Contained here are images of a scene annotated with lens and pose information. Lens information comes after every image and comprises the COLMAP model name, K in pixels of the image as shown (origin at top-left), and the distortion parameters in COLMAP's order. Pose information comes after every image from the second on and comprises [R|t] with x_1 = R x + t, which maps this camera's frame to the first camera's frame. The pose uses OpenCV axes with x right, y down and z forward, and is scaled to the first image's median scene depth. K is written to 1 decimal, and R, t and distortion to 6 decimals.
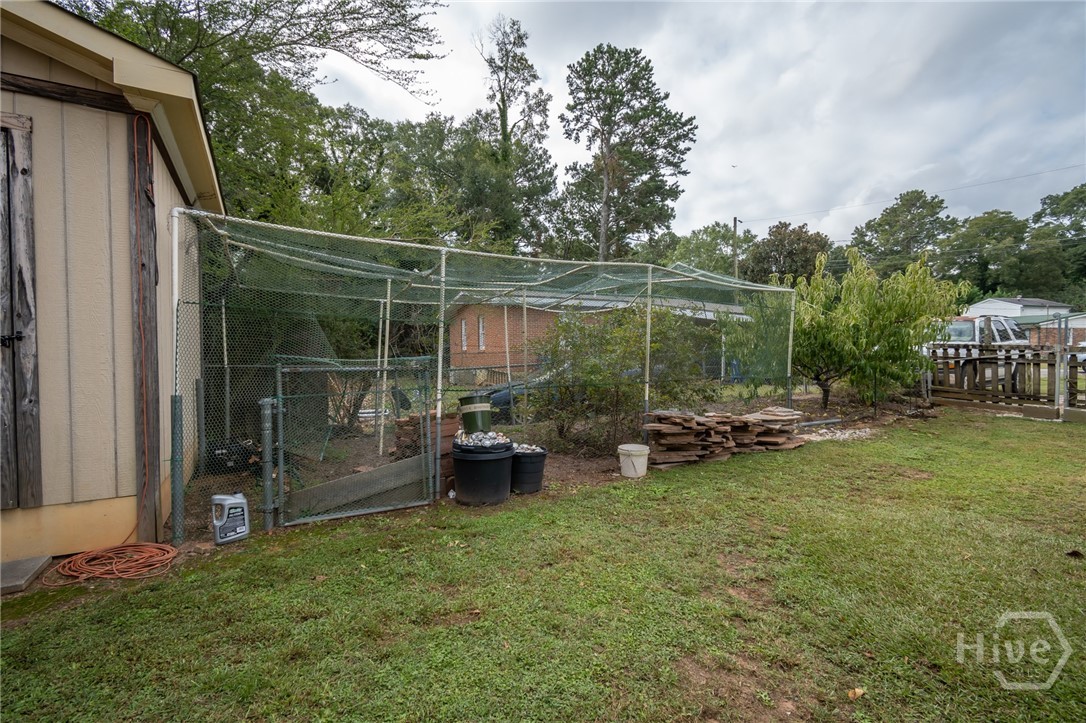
lens RADIAL K [[482.0, 0, 539.3], [0, 482.0, 364.4], [0, 0, 1]] dist [-0.004919, -0.001844]
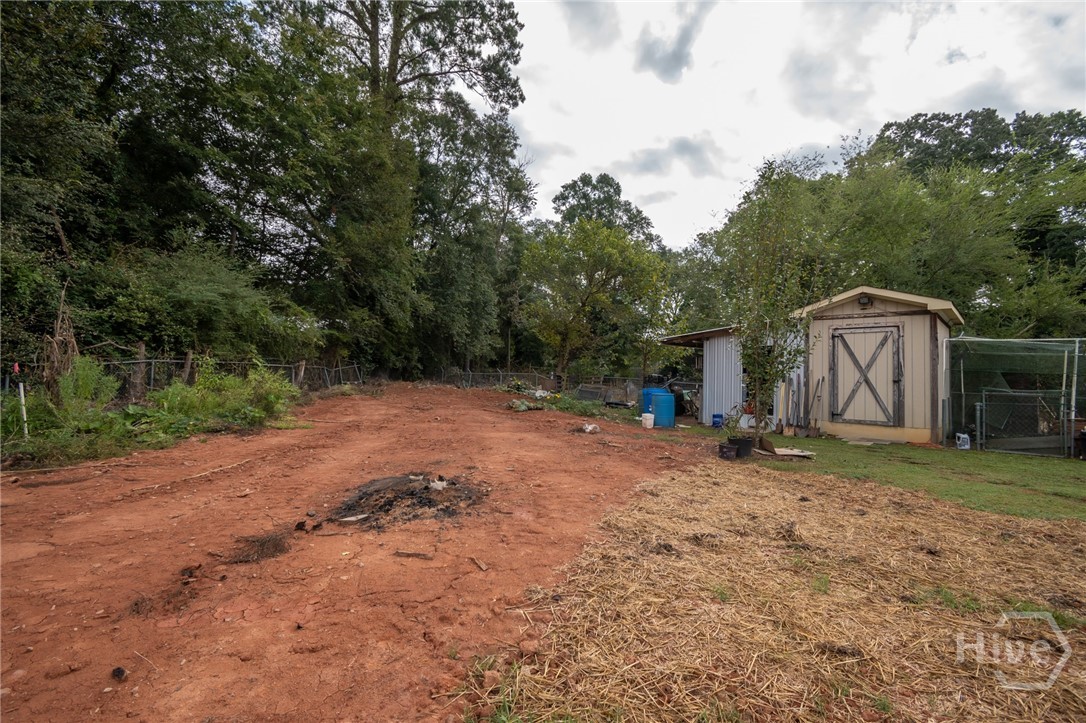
lens RADIAL K [[482.0, 0, 541.6], [0, 482.0, 359.7], [0, 0, 1]] dist [-0.004919, -0.001844]
pose [[0.251015, -0.022071, -0.967732, 1.588261], [-0.036914, 0.998795, -0.032355, 0.005418], [0.967279, 0.043845, 0.249898, -2.287670]]
